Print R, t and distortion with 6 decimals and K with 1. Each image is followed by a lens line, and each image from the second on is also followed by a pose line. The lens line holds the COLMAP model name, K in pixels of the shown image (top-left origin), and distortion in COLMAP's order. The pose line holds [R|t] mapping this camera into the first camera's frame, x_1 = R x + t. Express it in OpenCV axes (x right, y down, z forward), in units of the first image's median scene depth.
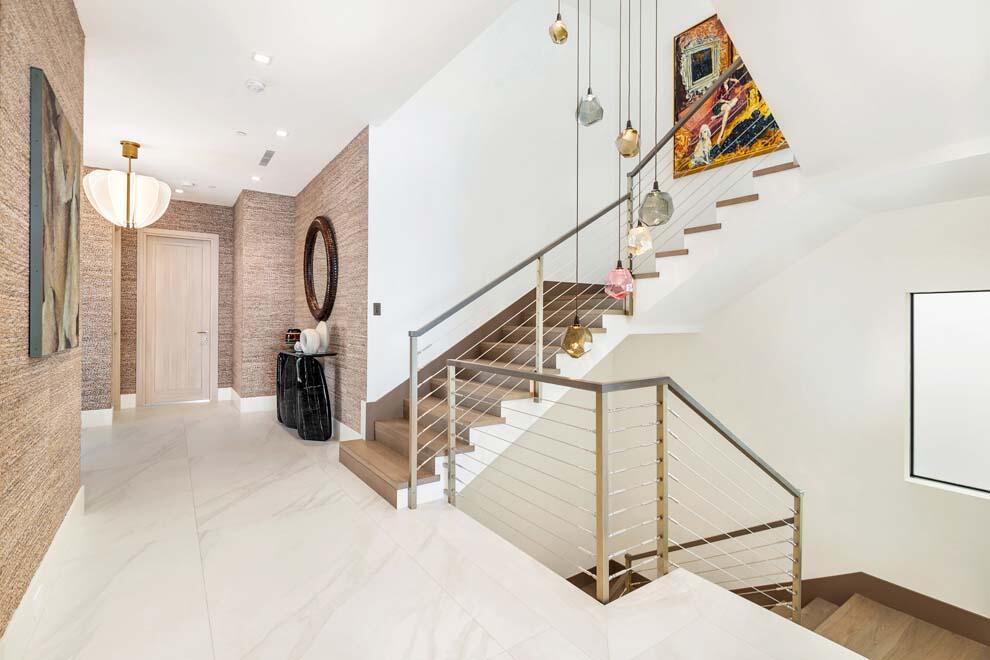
lens RADIAL K [[466.0, 0, 498.5], [0, 466.0, 324.3], [0, 0, 1]] dist [-0.000881, -0.000093]
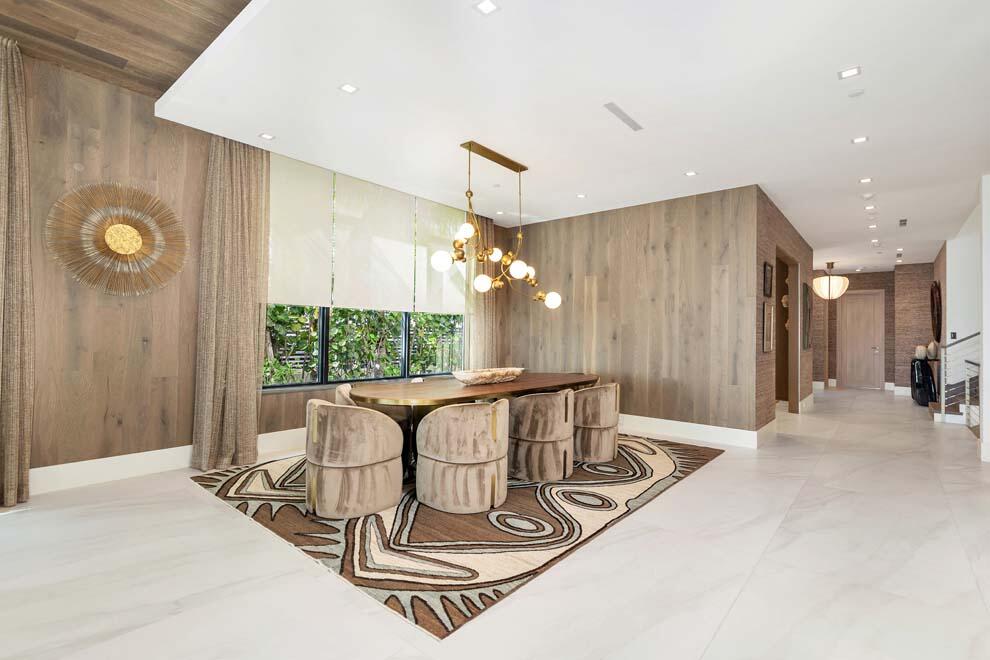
lens RADIAL K [[466.0, 0, 498.5], [0, 466.0, 324.3], [0, 0, 1]] dist [-0.000881, -0.000093]
pose [[0.259360, -0.026336, -0.965422, 0.709207], [-0.015098, 0.999395, -0.031319, 0.004836], [0.965663, 0.022699, 0.258805, -0.831995]]
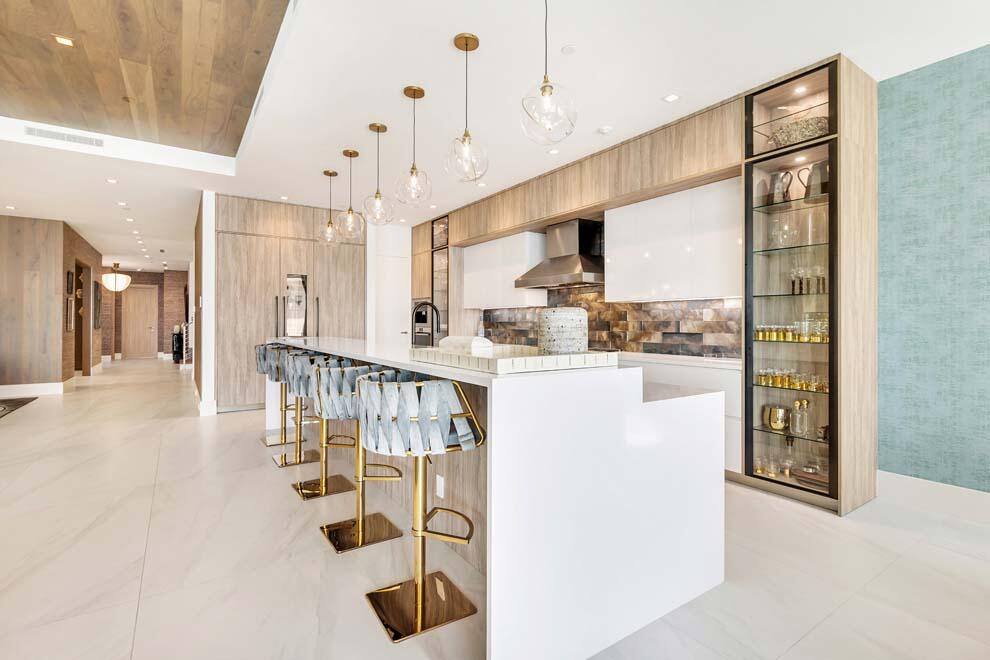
lens RADIAL K [[466.0, 0, 498.5], [0, 466.0, 324.3], [0, 0, 1]] dist [-0.000881, -0.000093]
pose [[0.999968, -0.003678, -0.007113, 1.211534], [0.003672, 0.999993, -0.000872, 0.008644], [0.007116, 0.000846, 0.999974, -1.420104]]
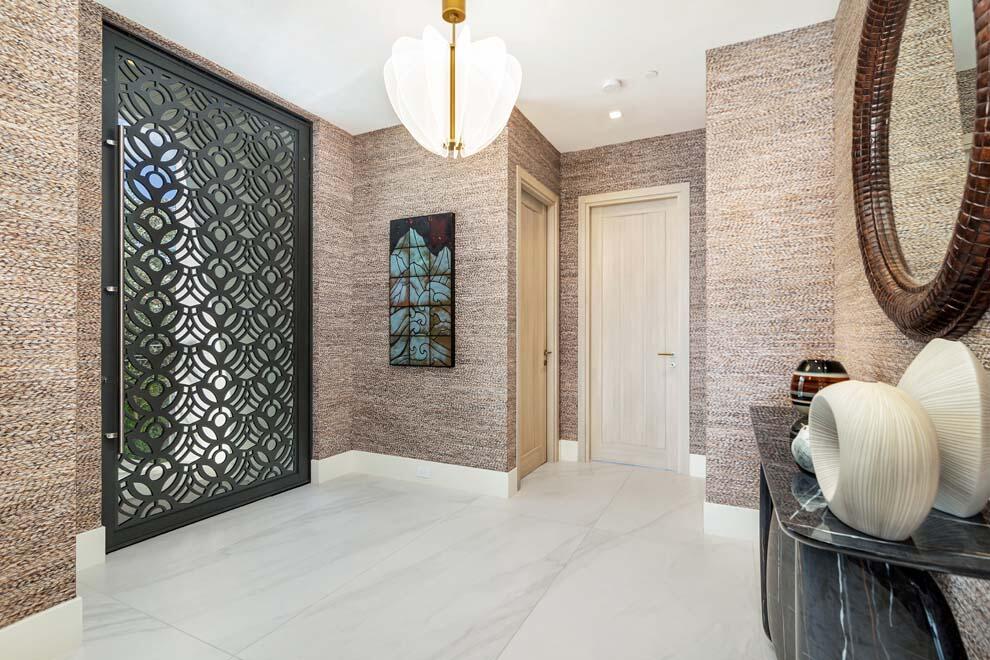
lens RADIAL K [[476.9, 0, 497.5], [0, 476.9, 335.3], [0, 0, 1]] dist [-0.000239, -0.000335]
pose [[0.482853, -0.000775, -0.875701, -0.229815], [-0.001197, 0.999998, -0.001544, -0.005537], [0.875700, 0.001794, 0.482851, 0.577520]]
